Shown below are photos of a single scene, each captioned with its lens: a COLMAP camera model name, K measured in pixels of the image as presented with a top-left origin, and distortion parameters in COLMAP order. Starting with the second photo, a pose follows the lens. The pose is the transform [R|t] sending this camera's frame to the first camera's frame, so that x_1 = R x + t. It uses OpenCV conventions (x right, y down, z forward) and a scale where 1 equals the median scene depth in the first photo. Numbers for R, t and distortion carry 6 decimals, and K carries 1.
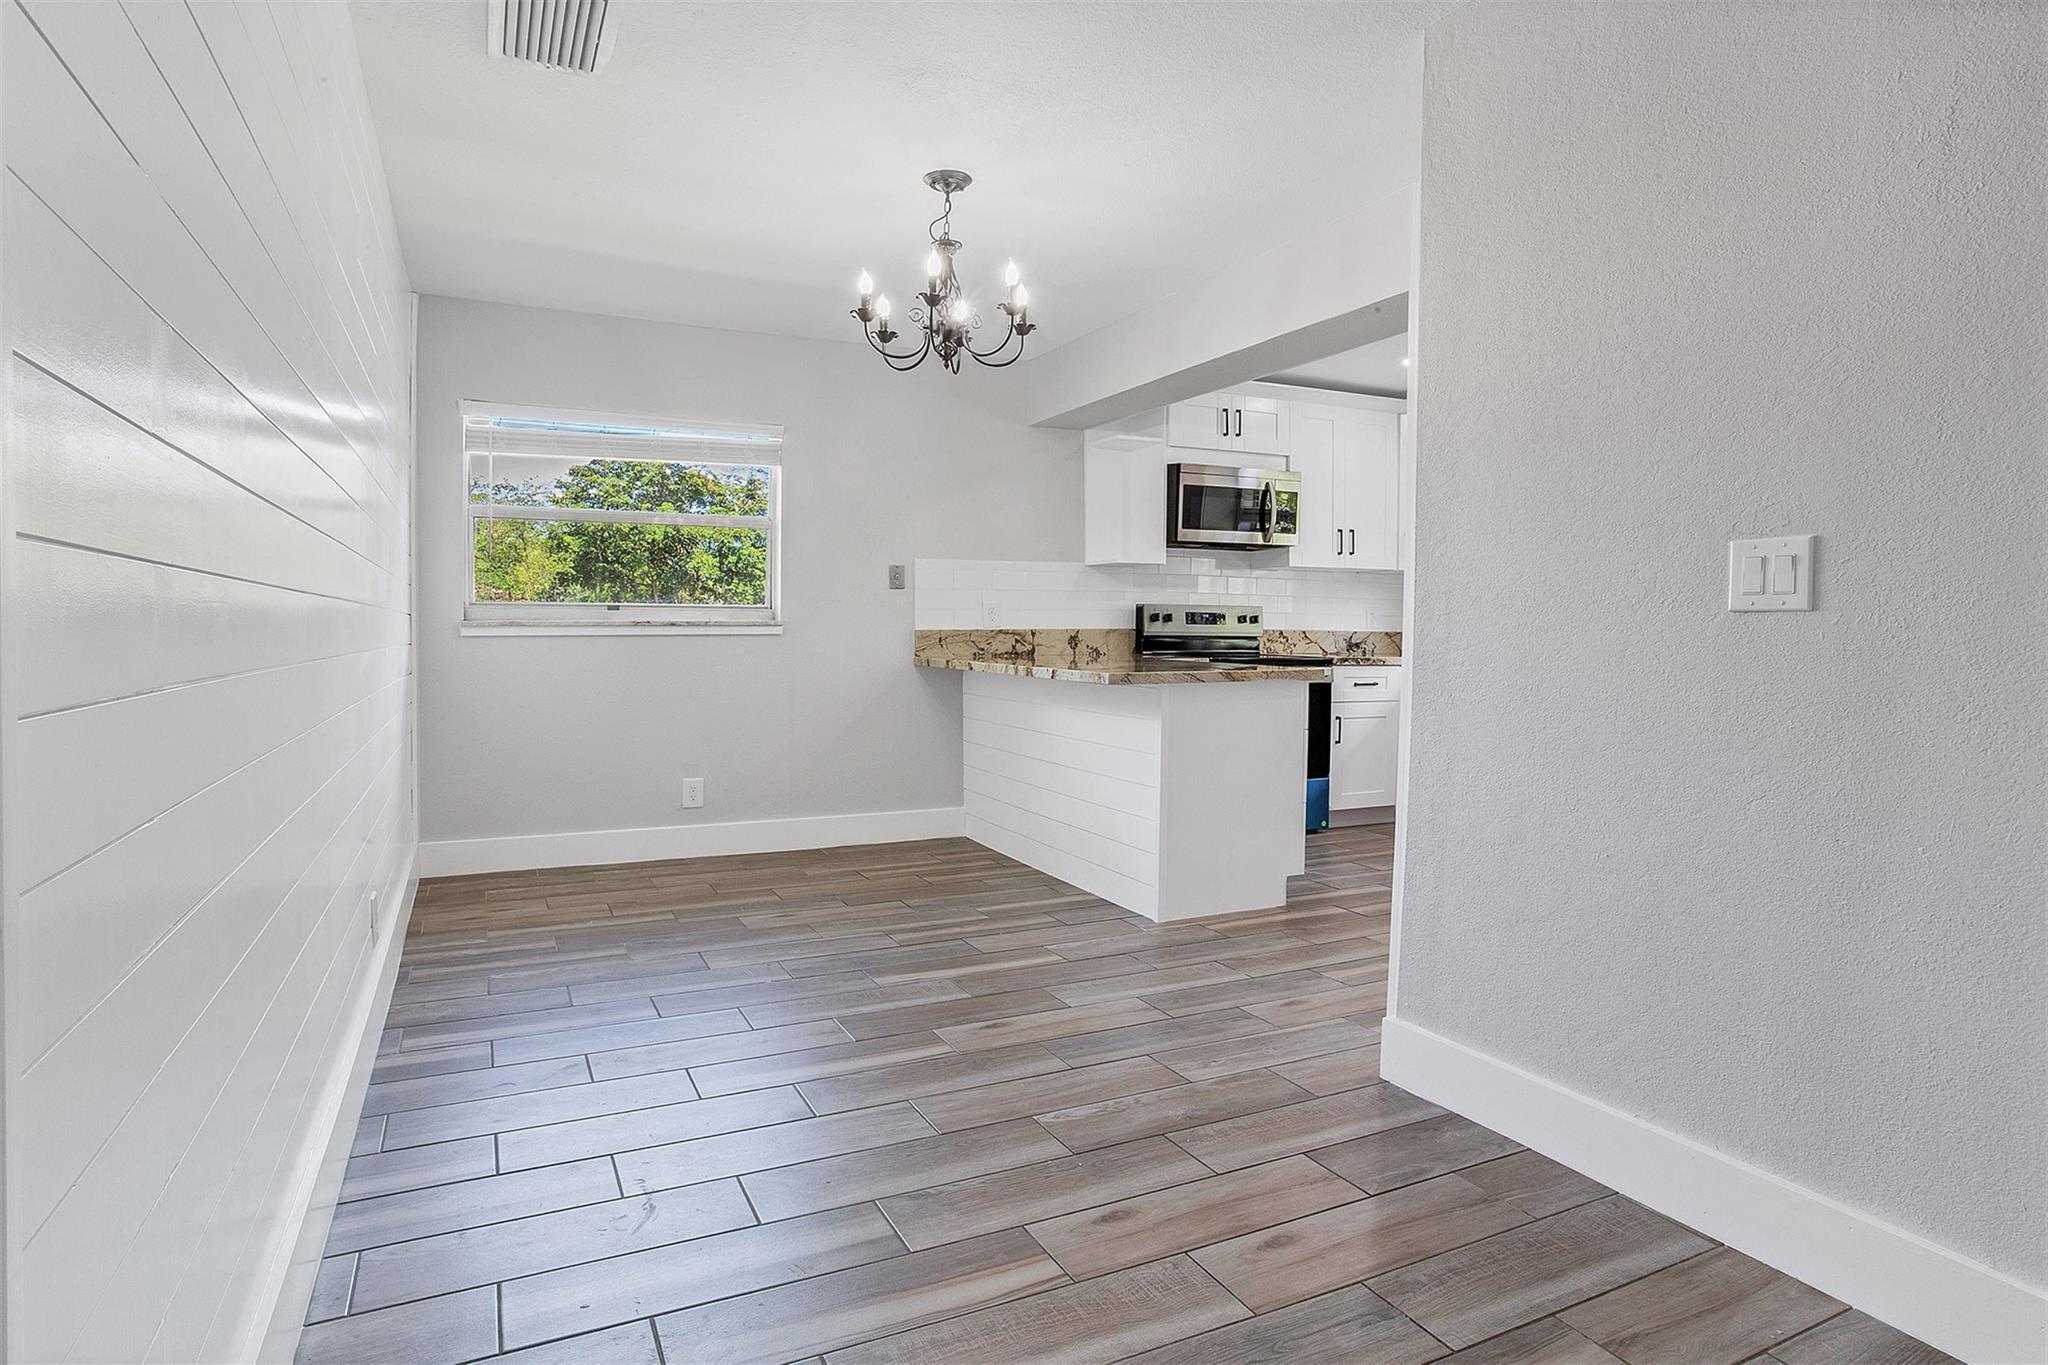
lens RADIAL K [[1048.5, 0, 1018.1], [0, 1048.5, 674.6], [0, 0, 1]] dist [-0.051688, 0.032102]
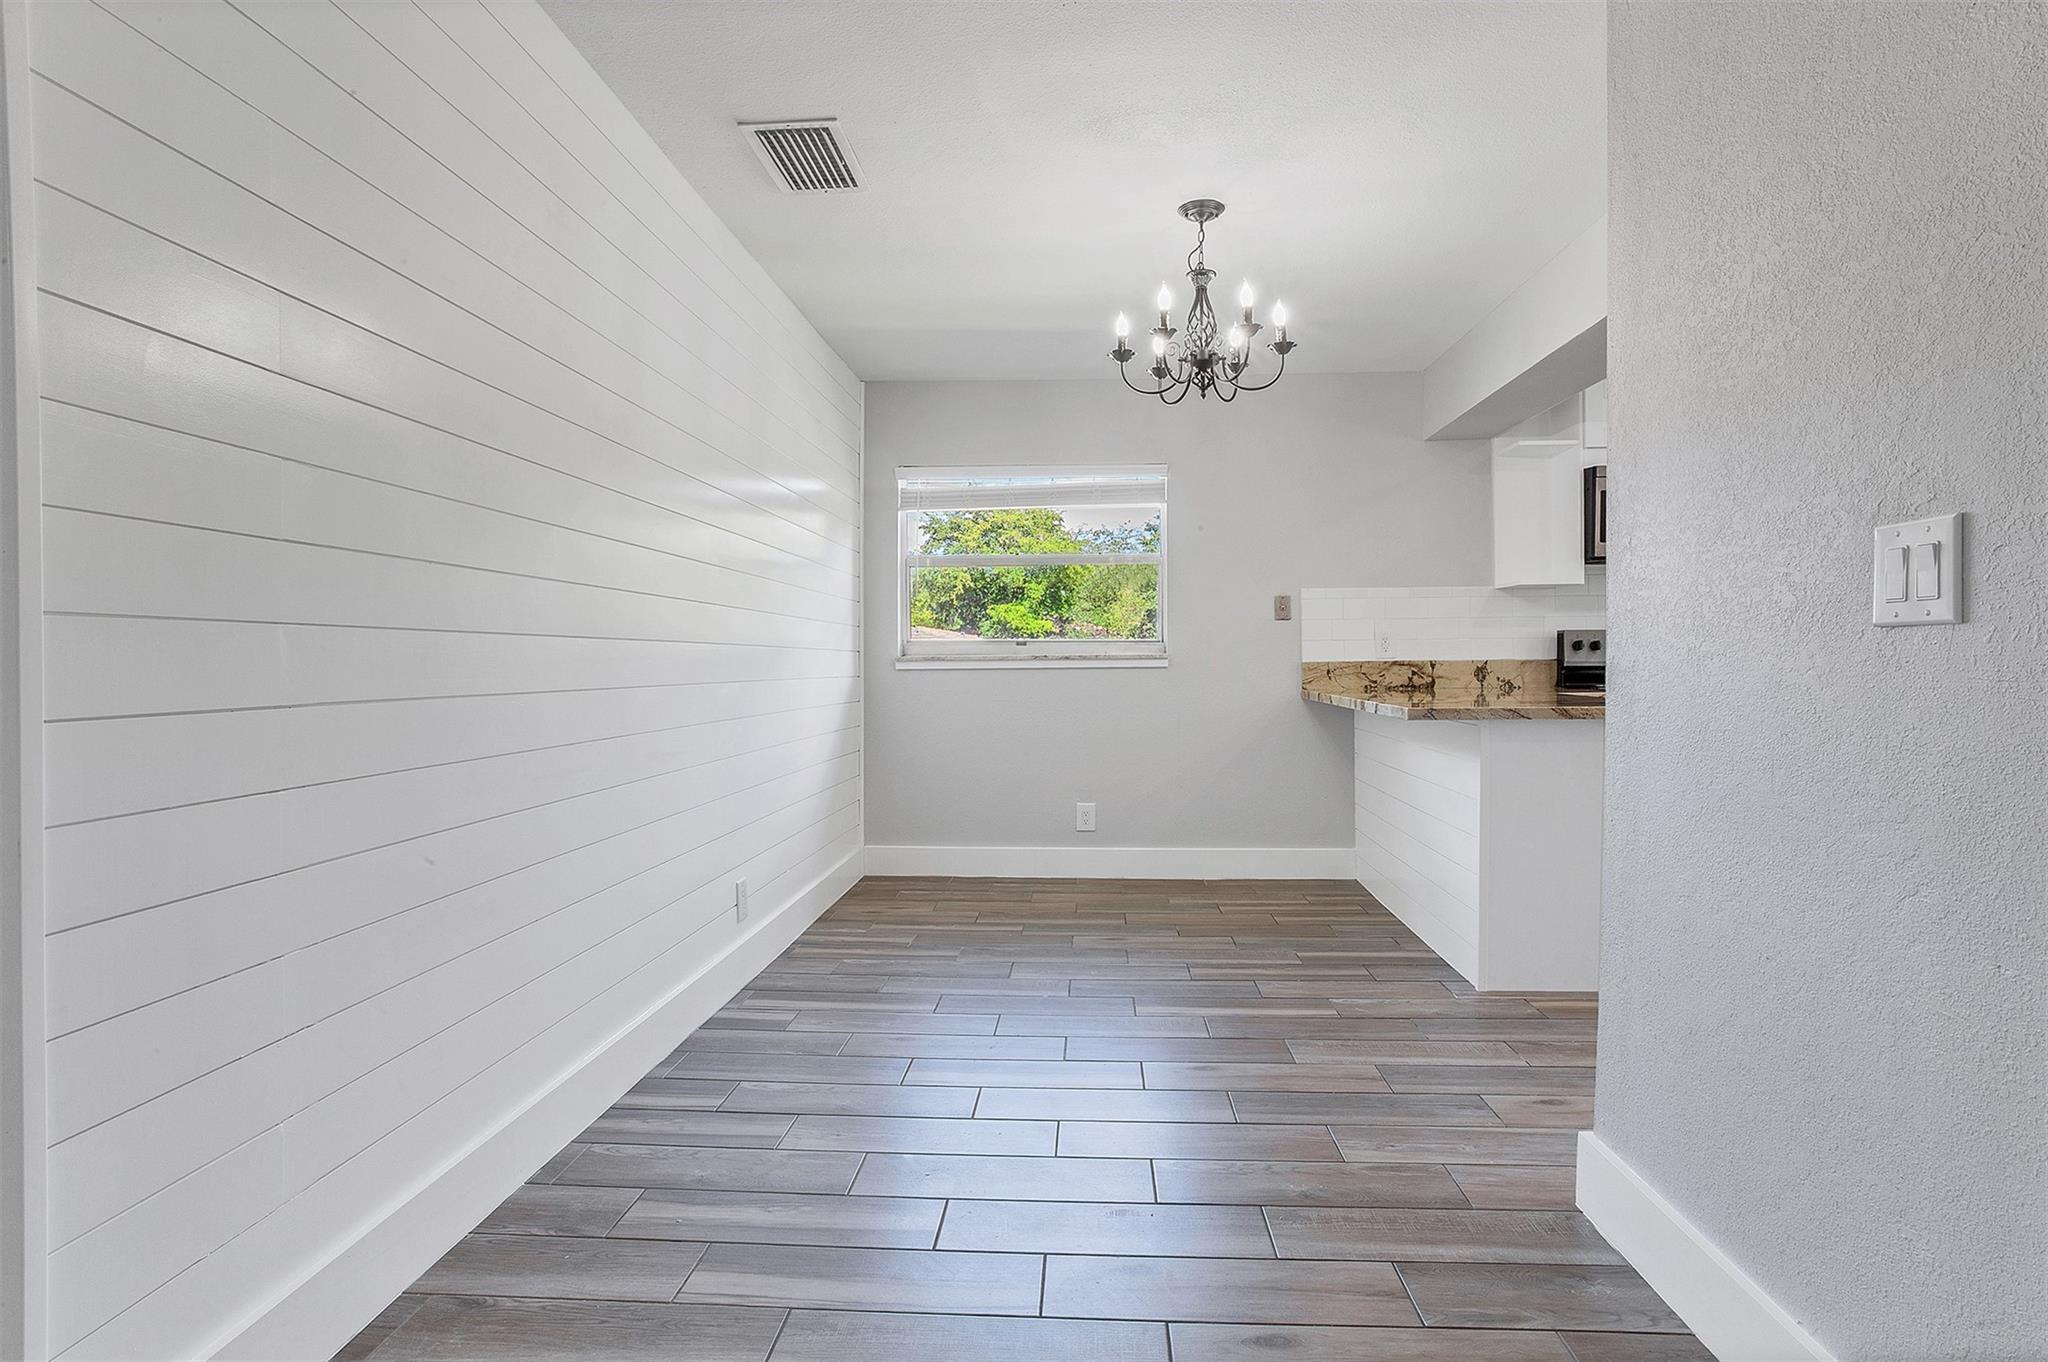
lens RADIAL K [[1055.7, 0, 1055.5], [0, 1055.7, 685.3], [0, 0, 1]] dist [-0.052611, 0.032767]
pose [[0.885123, 0.002474, -0.465351, 0.179545], [-0.012413, 0.999756, -0.018295, -0.000340], [0.465192, 0.021970, 0.884937, 0.037488]]
